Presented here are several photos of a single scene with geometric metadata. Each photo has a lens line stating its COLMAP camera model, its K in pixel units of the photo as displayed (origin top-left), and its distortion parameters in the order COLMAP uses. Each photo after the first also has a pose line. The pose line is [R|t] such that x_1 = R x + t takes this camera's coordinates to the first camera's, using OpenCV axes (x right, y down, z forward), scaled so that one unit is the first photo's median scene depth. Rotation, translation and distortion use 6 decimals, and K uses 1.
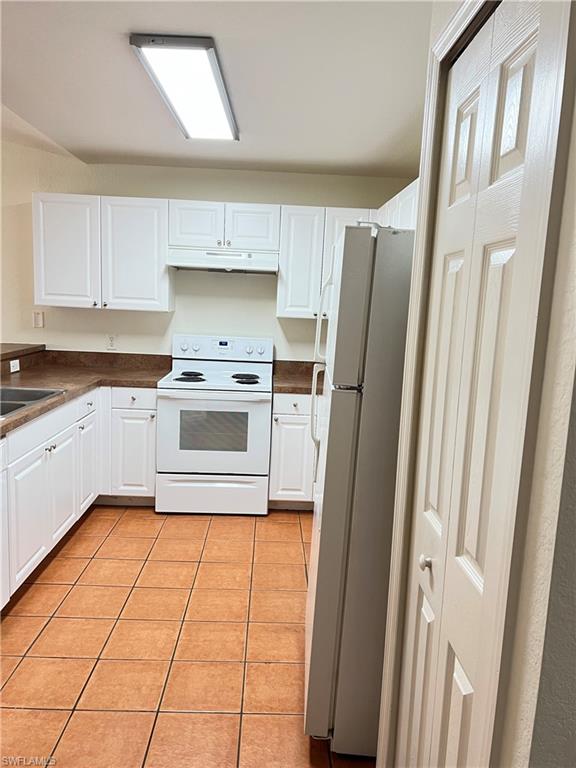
lens RADIAL K [[577.1, 0, 284.5], [0, 577.1, 386.9], [0, 0, 1]] dist [0.062269, -0.050640]
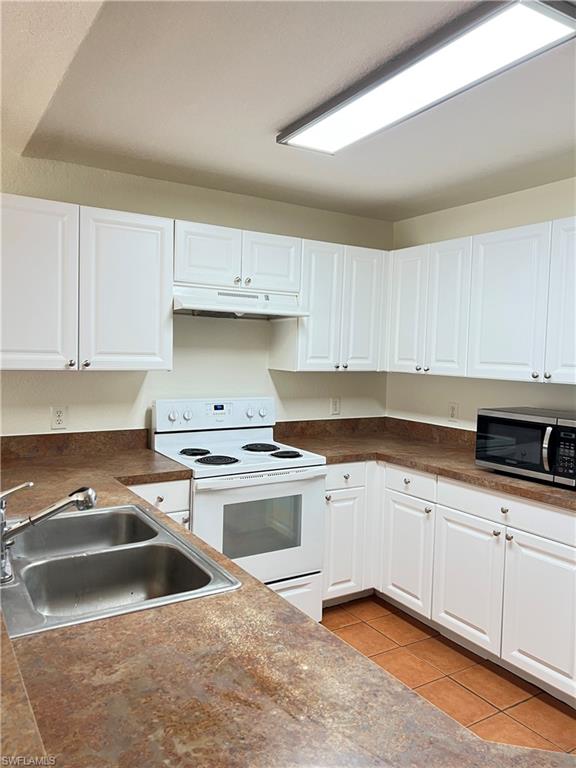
lens RADIAL K [[577.1, 0, 268.2], [0, 577.1, 384.2], [0, 0, 1]] dist [0.062269, -0.050640]
pose [[0.864665, -0.051983, 0.499652, -0.473986], [0.088610, 0.994818, -0.049845, -0.067606], [-0.494472, 0.087374, 0.864791, 0.321754]]
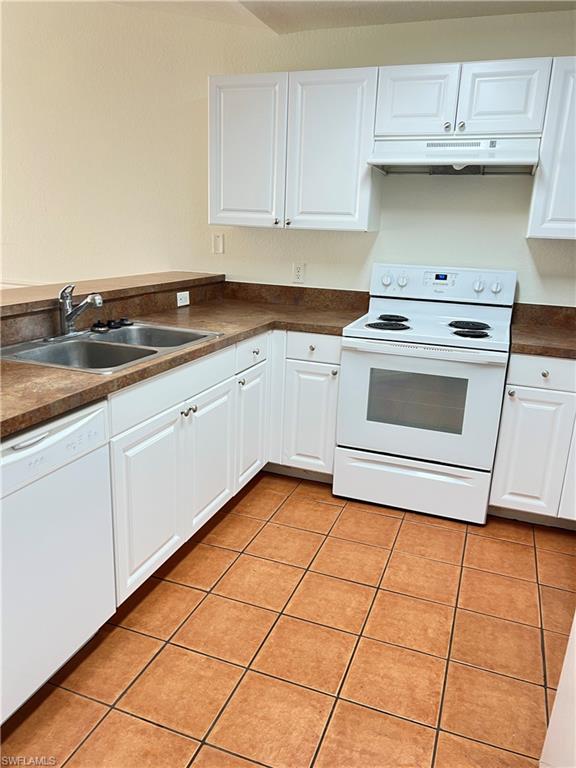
lens RADIAL K [[577.1, 0, 287.8], [0, 577.1, 382.3], [0, 0, 1]] dist [0.062269, -0.050640]
pose [[0.929377, 0.088951, -0.358253, -0.014126], [-0.053040, 0.992640, 0.108866, -0.015200], [0.365300, -0.082176, 0.927256, 0.272929]]
